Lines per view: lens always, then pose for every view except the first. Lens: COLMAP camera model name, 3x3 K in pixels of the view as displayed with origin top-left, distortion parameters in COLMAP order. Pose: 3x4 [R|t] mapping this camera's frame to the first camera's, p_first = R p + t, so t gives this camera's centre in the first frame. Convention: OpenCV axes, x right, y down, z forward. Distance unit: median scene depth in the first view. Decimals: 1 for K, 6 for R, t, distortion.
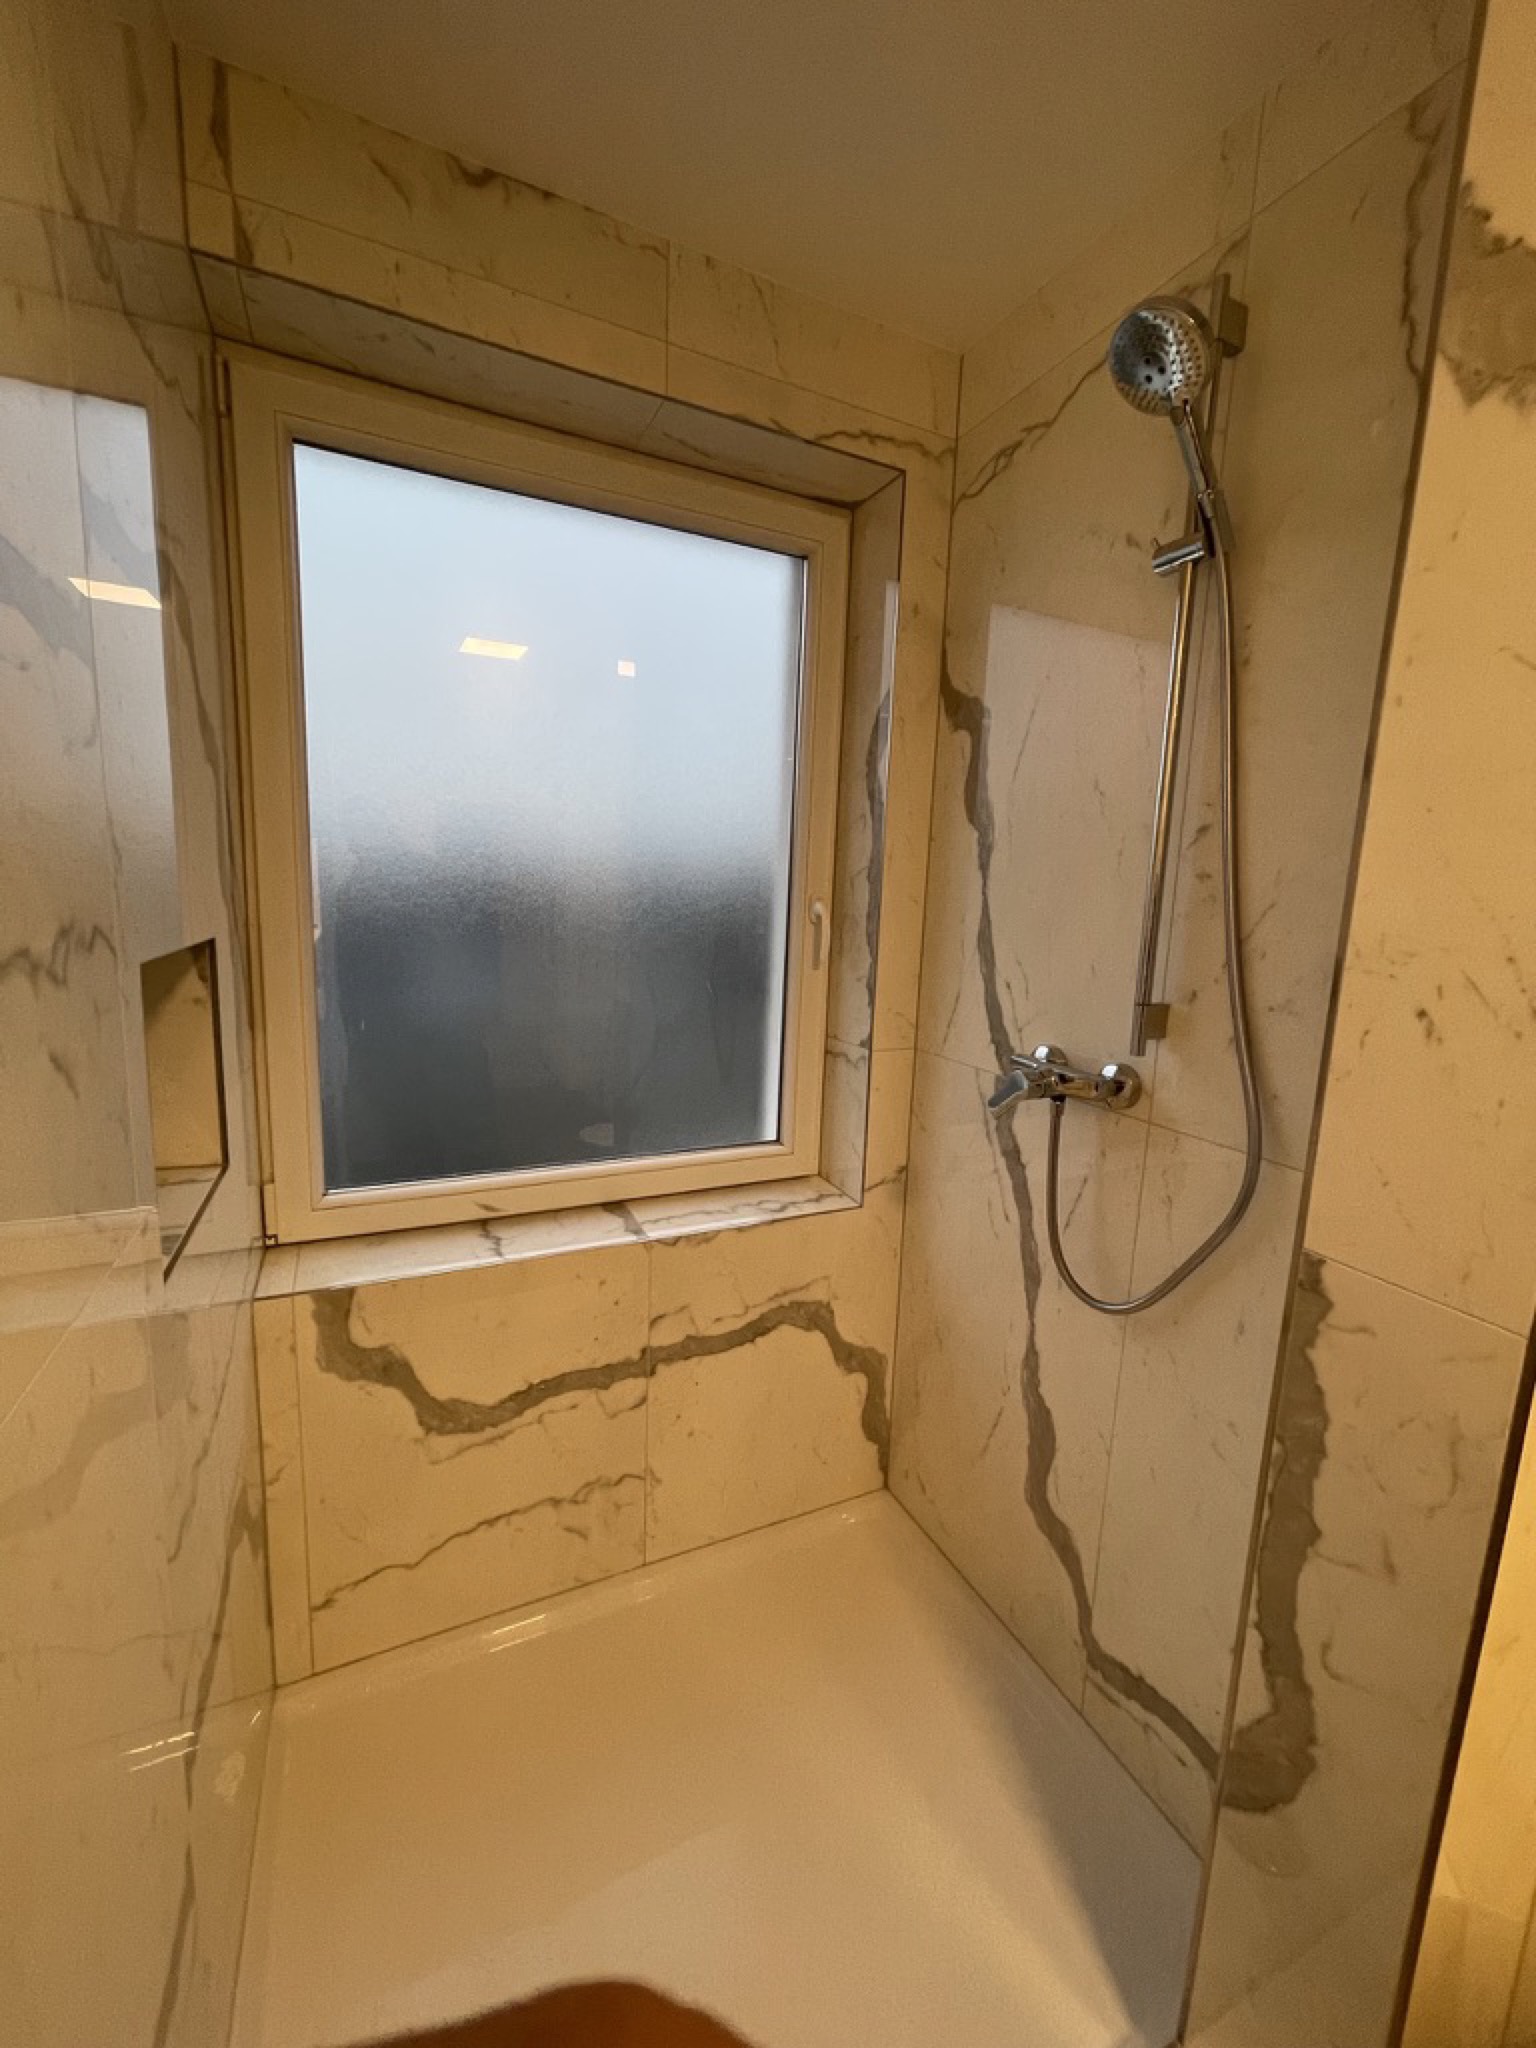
lens RADIAL K [[822.1, 0, 759.9], [0, 822.1, 1016.8], [0, 0, 1]] dist [0.006628, -0.002630]
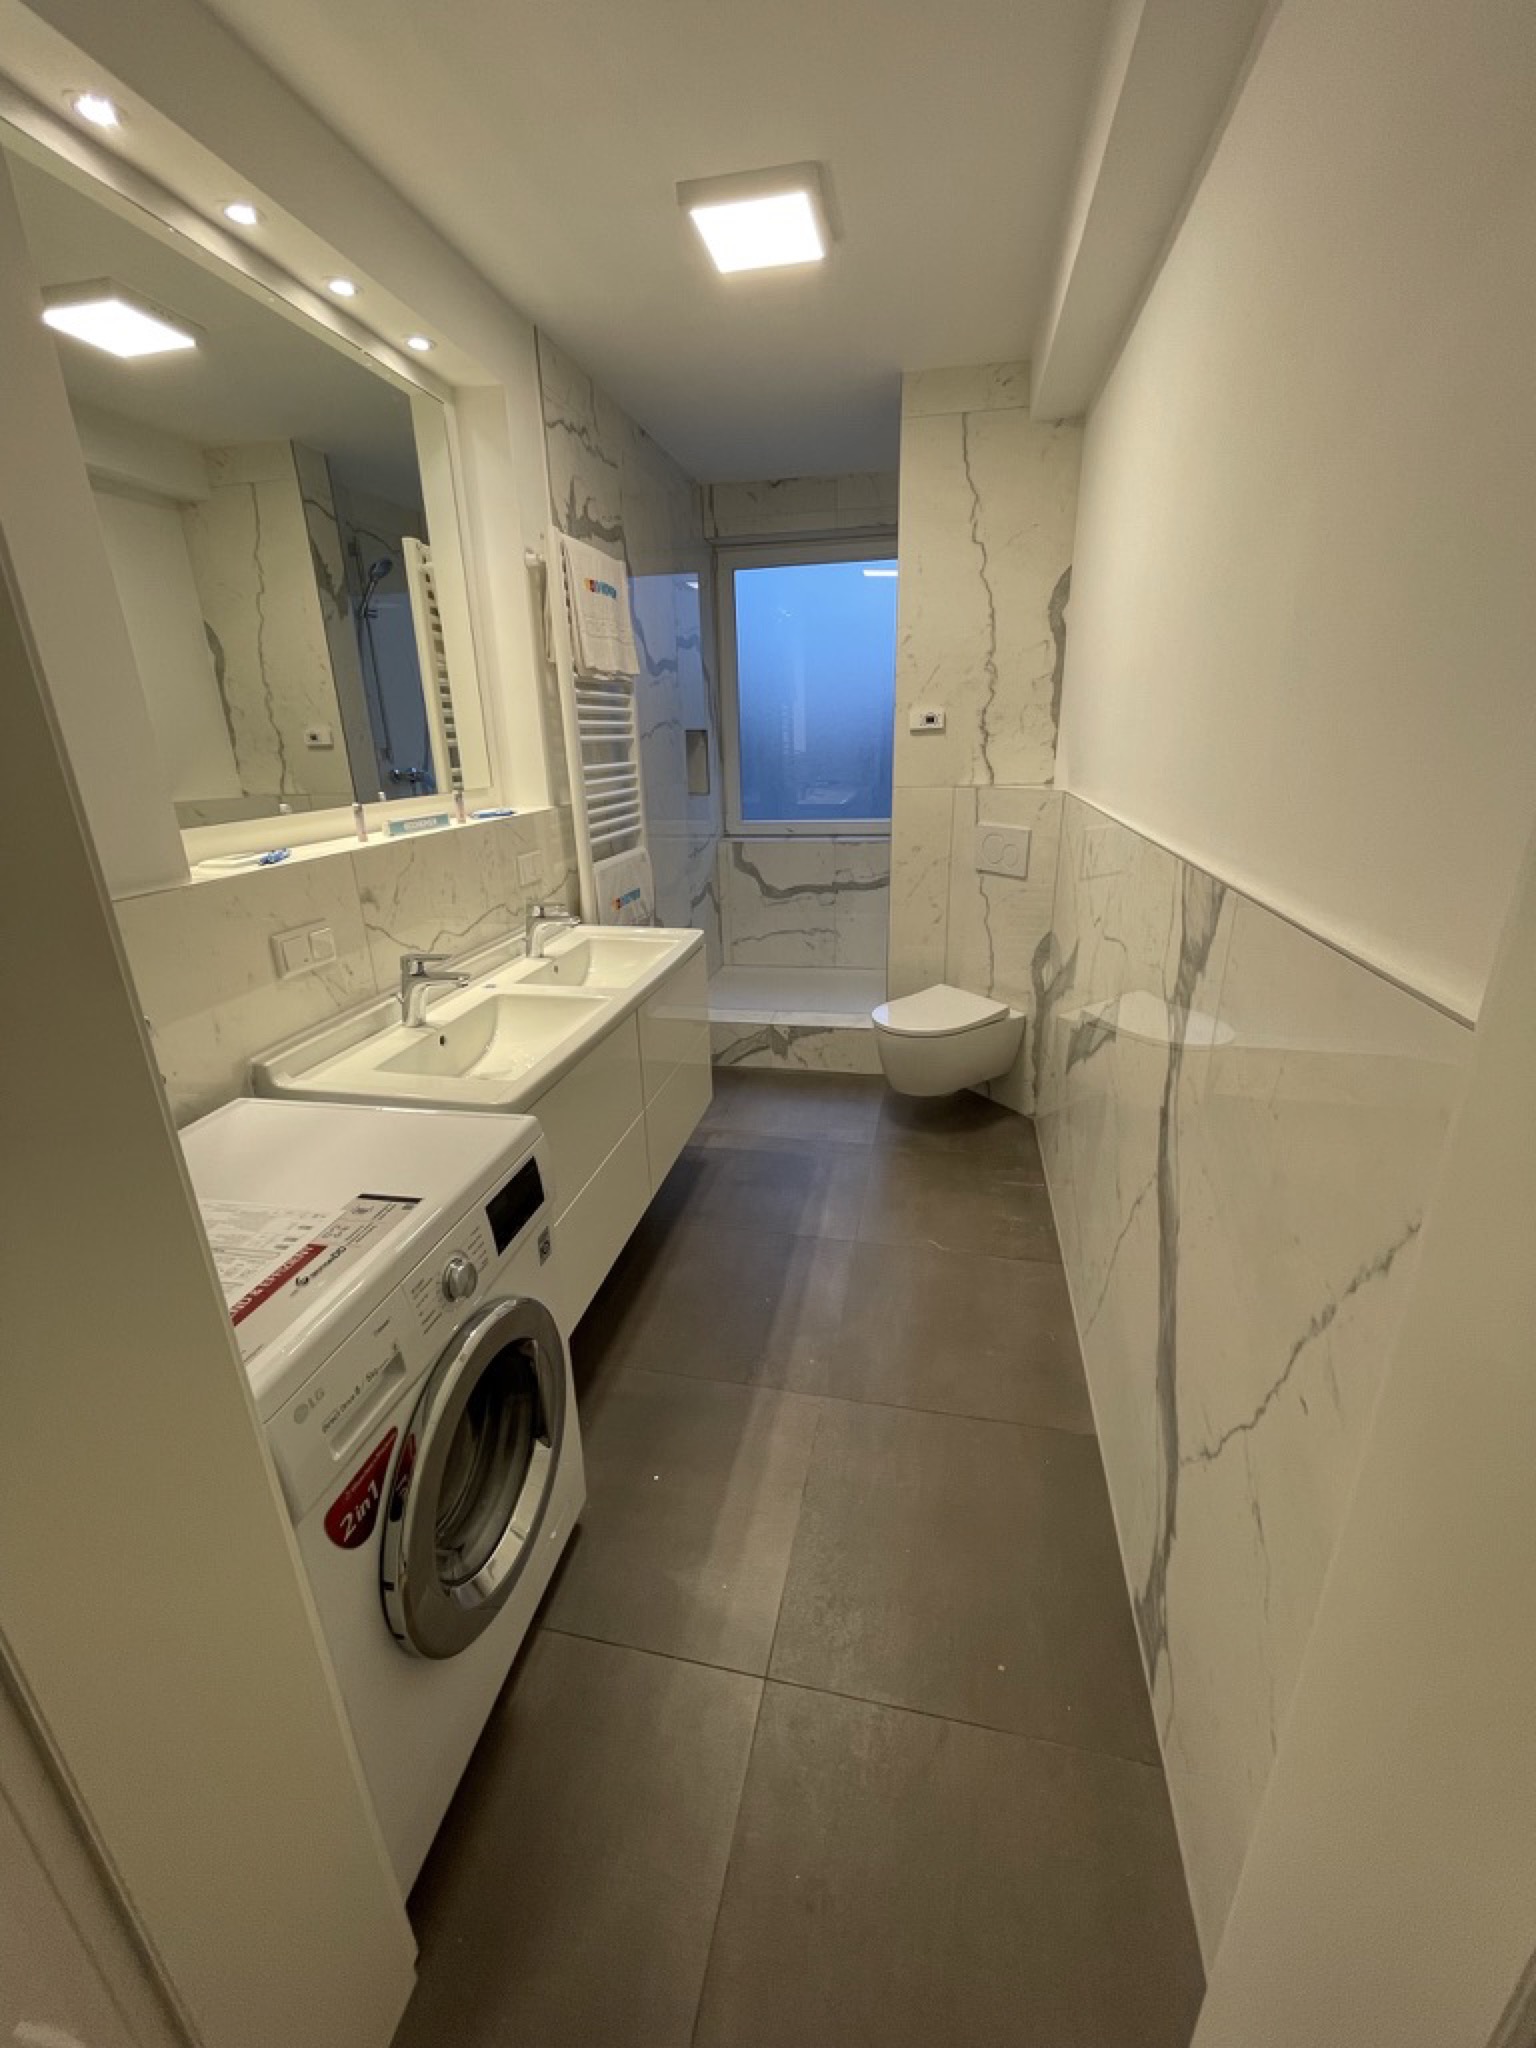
lens RADIAL K [[822.1, 0, 766.8], [0, 822.1, 1016.3], [0, 0, 1]] dist [0.006628, -0.002630]
pose [[0.814371, 0.138929, -0.563470, 1.468307], [-0.036763, 0.981323, 0.188823, 0.371443], [0.579179, -0.133057, 0.804269, -1.610446]]
